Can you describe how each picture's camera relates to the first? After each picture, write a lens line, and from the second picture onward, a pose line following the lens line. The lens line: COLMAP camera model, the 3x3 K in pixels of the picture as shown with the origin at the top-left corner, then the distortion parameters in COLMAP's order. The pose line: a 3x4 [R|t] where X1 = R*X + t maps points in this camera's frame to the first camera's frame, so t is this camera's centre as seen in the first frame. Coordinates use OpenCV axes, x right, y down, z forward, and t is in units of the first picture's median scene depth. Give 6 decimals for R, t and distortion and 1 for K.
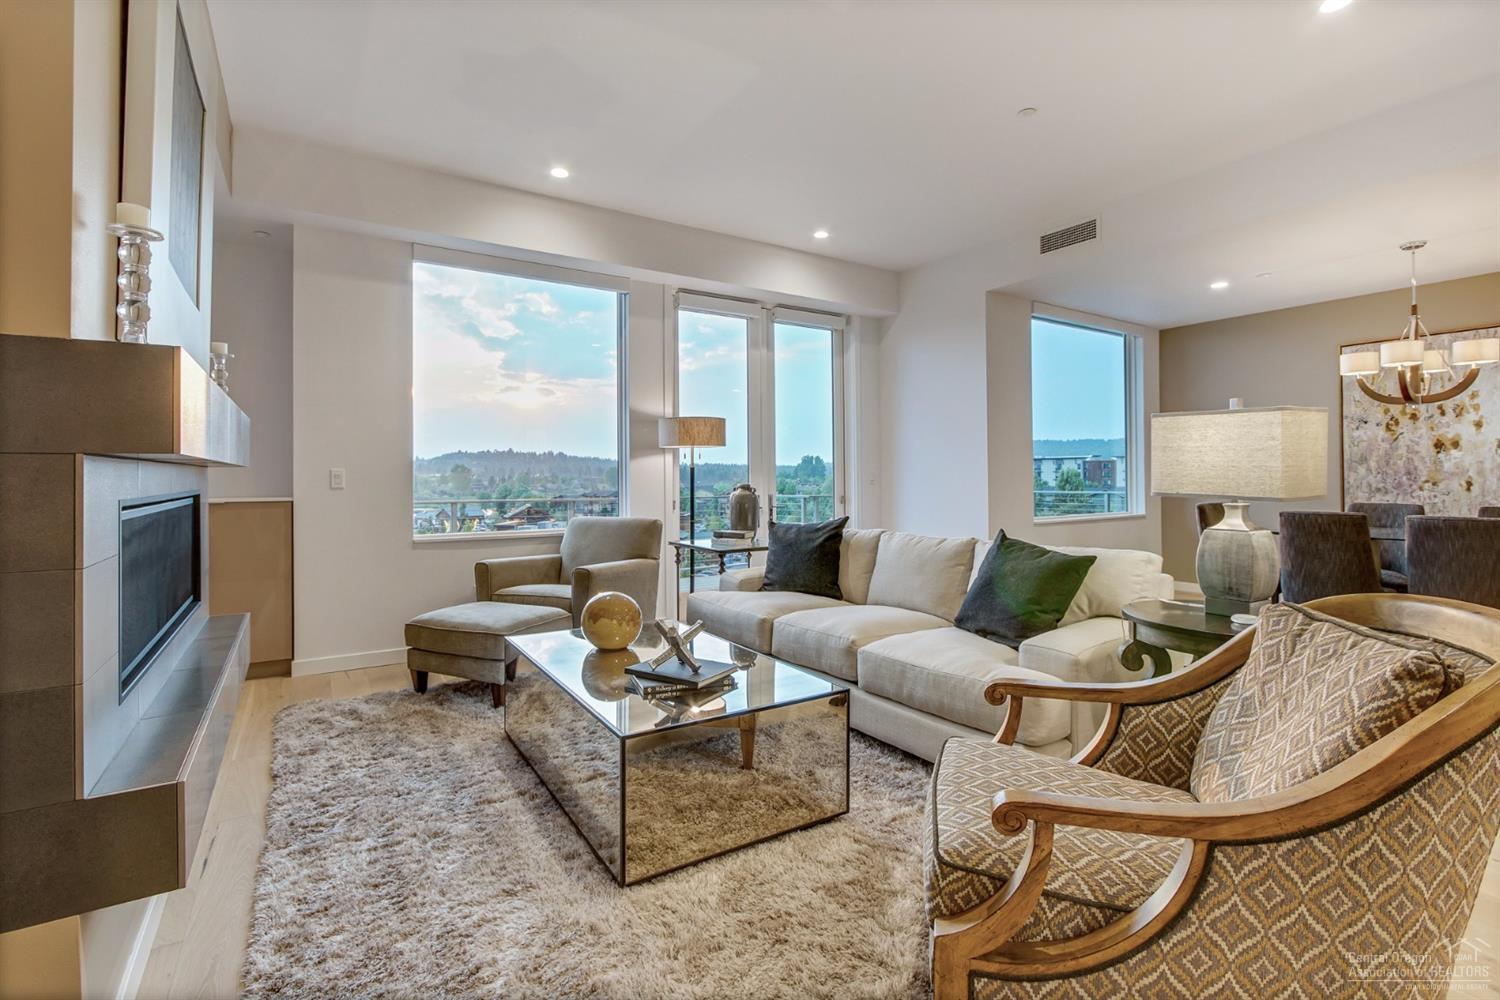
lens RADIAL K [[702.1, 0, 766.8], [0, 702.1, 475.4], [0, 0, 1]] dist [-0.014841, -0.000113]
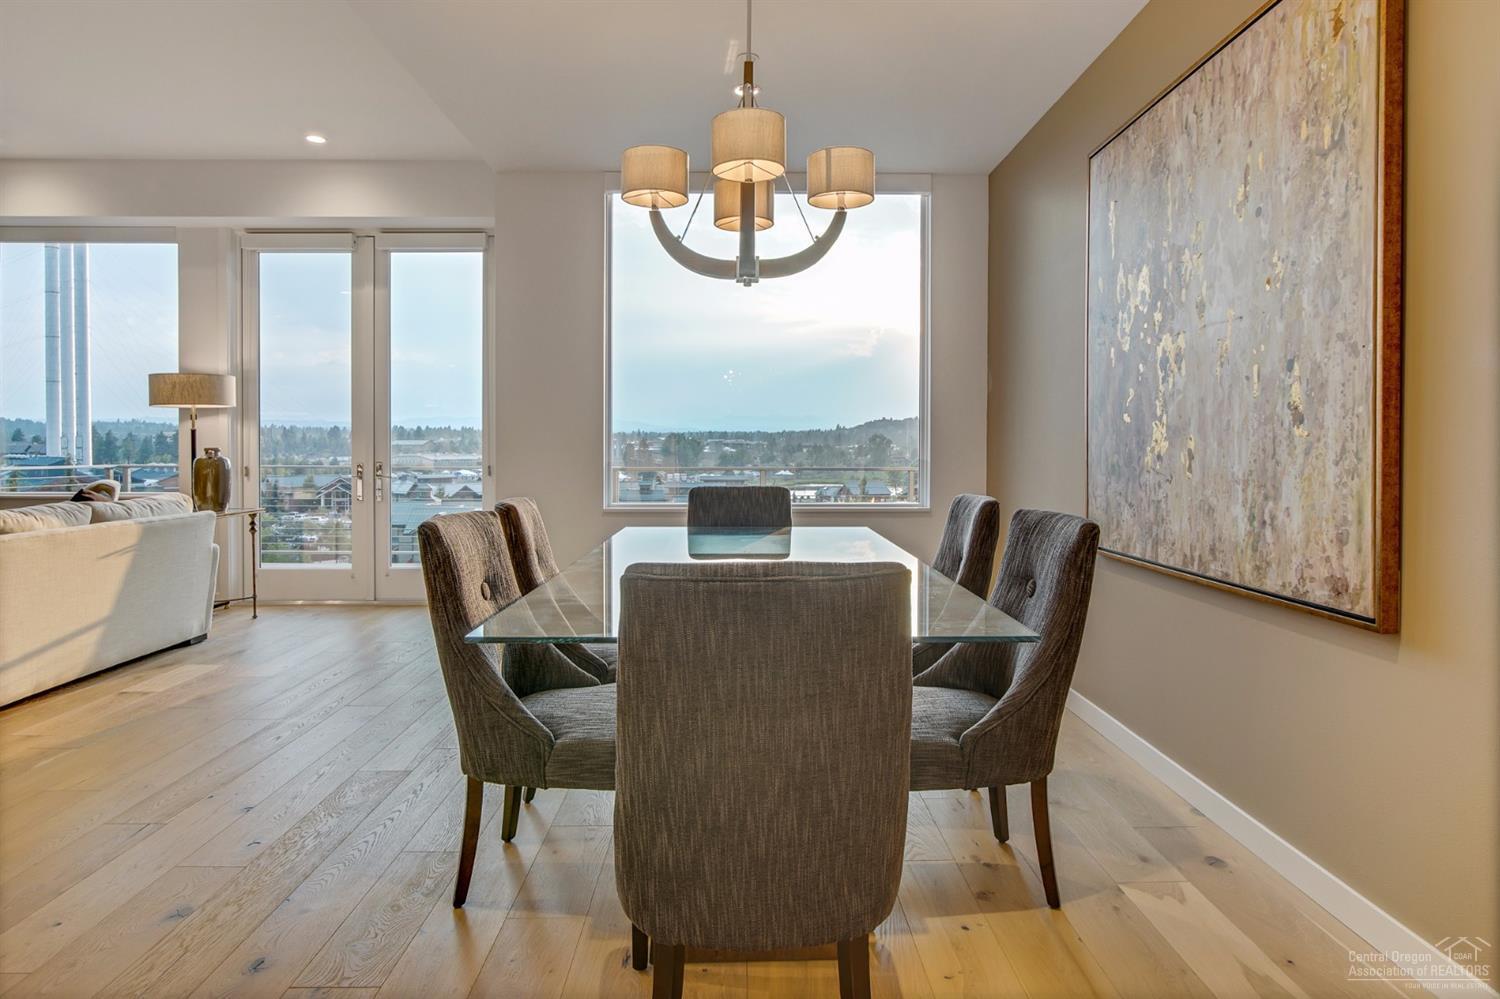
lens RADIAL K [[868.6, 0, 751.0], [0, 868.6, 461.0], [0, 0, 1]] dist [-0.001198, -0.000071]
pose [[0.841993, 0.011690, -0.539362, 1.272406], [-0.003474, 0.999862, 0.016247, 0.009033], [0.539478, -0.011806, 0.841917, 0.524073]]
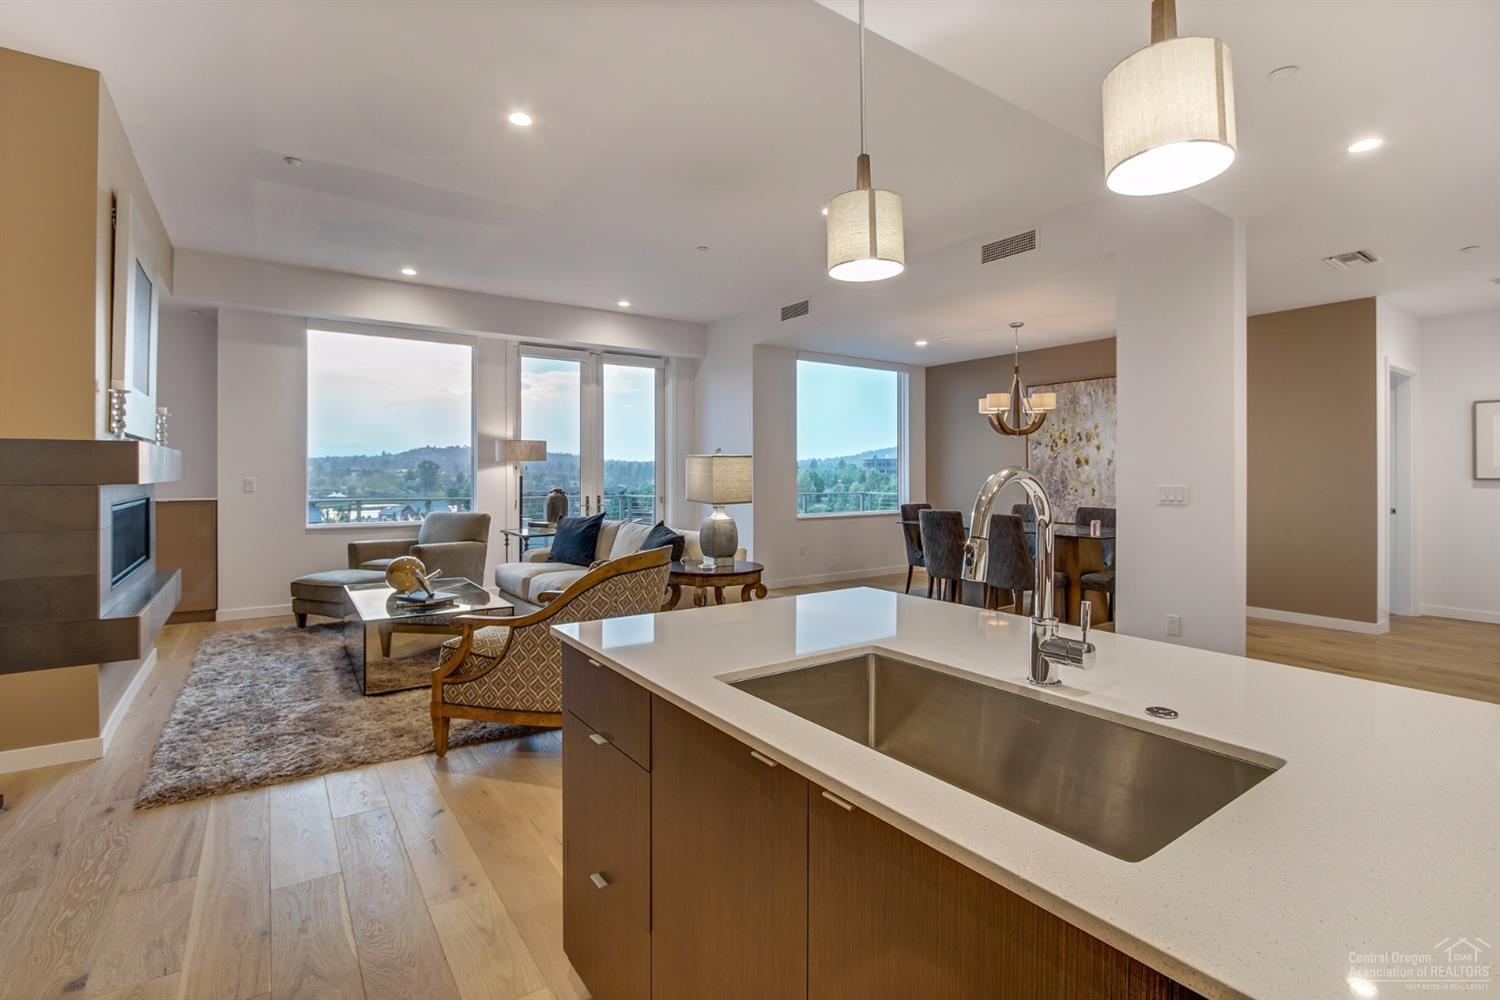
lens RADIAL K [[692.2, 0, 752.9], [0, 692.2, 476.8], [0, 0, 1]] dist [-0.011569, -0.000242]
pose [[0.999480, 0.005011, 0.031854, 0.349303], [-0.005184, 0.999972, 0.005363, -0.022754], [-0.031827, -0.005525, 0.999478, -0.417754]]
